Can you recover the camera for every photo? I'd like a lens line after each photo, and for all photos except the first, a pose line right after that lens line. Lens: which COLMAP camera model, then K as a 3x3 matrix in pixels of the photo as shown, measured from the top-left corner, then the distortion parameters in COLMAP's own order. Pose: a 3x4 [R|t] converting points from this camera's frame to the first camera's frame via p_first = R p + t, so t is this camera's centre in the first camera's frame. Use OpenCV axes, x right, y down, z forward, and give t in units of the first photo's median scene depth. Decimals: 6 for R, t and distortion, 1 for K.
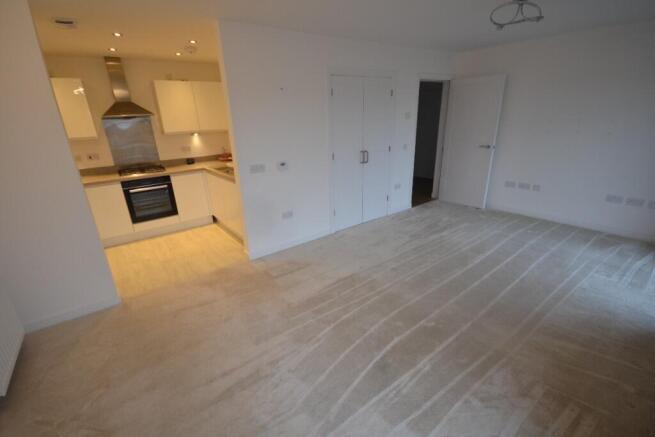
lens RADIAL K [[286.1, 0, 322.7], [0, 286.1, 224.0], [0, 0, 1]] dist [-0.000679, -0.003376]
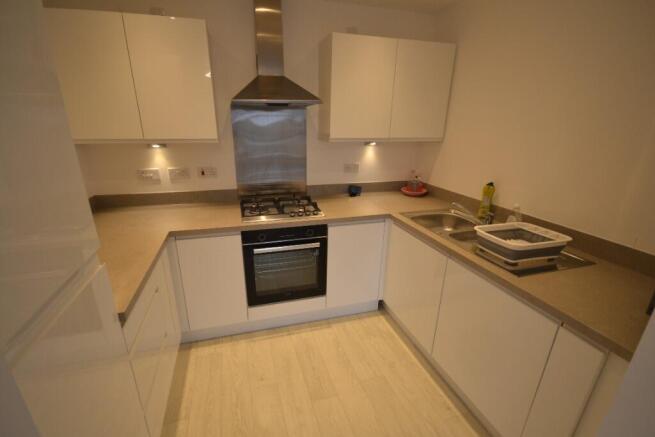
lens RADIAL K [[286.1, 0, 321.9], [0, 286.1, 218.9], [0, 0, 1]] dist [-0.000679, -0.003376]
pose [[0.936366, 0.155538, -0.314685, -0.381999], [-0.164828, 0.986318, -0.002953, -0.172812], [0.309921, 0.054634, 0.949191, 0.515117]]
